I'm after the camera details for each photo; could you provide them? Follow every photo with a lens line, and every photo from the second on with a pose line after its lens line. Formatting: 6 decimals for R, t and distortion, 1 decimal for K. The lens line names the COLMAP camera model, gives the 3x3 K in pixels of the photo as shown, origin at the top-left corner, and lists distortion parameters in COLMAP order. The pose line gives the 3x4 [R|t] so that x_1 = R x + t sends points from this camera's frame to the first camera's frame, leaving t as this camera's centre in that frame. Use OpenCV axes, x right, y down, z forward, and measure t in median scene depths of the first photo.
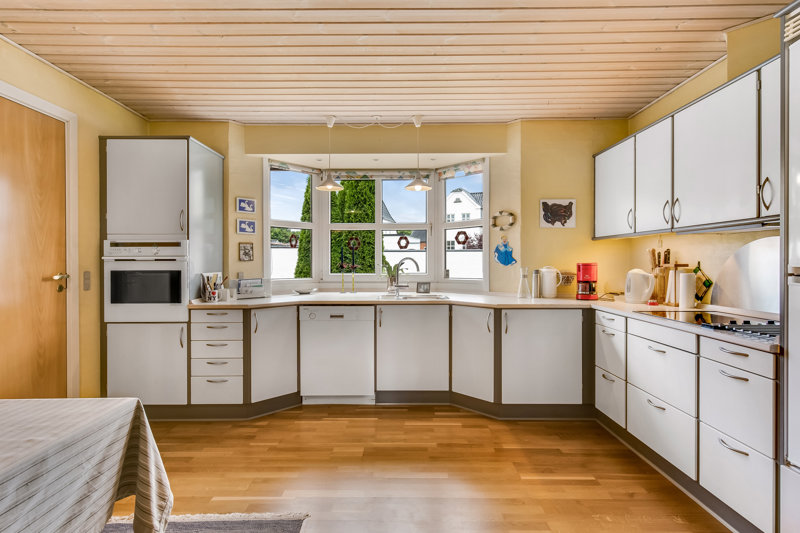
lens RADIAL K [[417.0, 0, 399.2], [0, 417.0, 264.7], [0, 0, 1]] dist [0.027819, -0.000097]
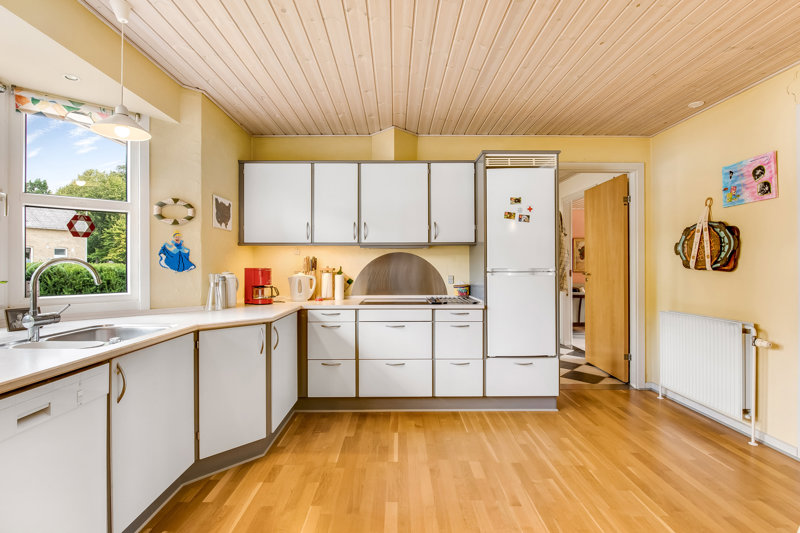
lens RADIAL K [[382.2, 0, 401.2], [0, 382.2, 264.6], [0, 0, 1]] dist [-0.010091, -0.000916]
pose [[-0.022717, 0.006376, 0.999722, -0.490950], [0.008572, 0.999944, -0.006182, -0.003804], [-0.999705, 0.008429, -0.022771, 0.688507]]
